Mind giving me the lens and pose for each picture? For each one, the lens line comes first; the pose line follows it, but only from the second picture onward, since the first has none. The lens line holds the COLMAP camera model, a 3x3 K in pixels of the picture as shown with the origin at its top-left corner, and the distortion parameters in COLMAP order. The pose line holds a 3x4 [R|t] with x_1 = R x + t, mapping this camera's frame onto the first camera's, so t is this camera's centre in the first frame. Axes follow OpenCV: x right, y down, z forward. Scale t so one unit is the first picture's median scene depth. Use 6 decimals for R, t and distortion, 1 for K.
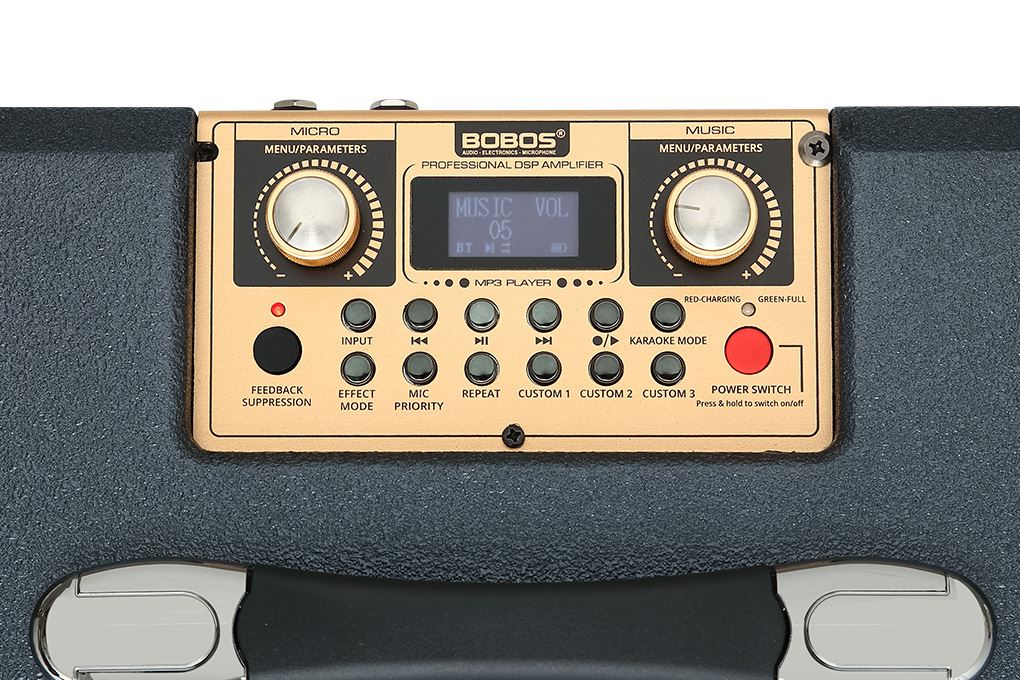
lens RADIAL K [[2908.7, 0, 511.6], [0, 2908.7, 341.7], [0, 0, 1]] dist [-0.097459, 0.000000]
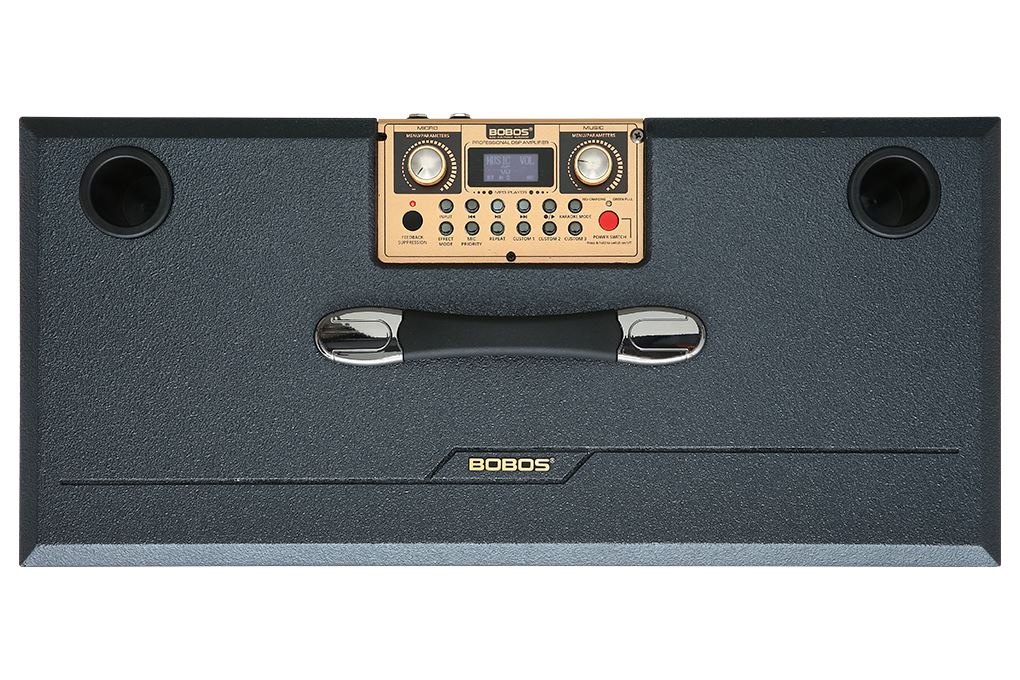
lens RADIAL K [[2908.7, 0, 510.0], [0, 2908.7, 339.9], [0, 0, 1]] dist [-0.097459, 0.000000]
pose [[0.999993, -0.001632, -0.003459, 0.007932], [0.001878, 0.997360, 0.072596, -0.072830], [0.003331, -0.072602, 0.997355, -1.398224]]
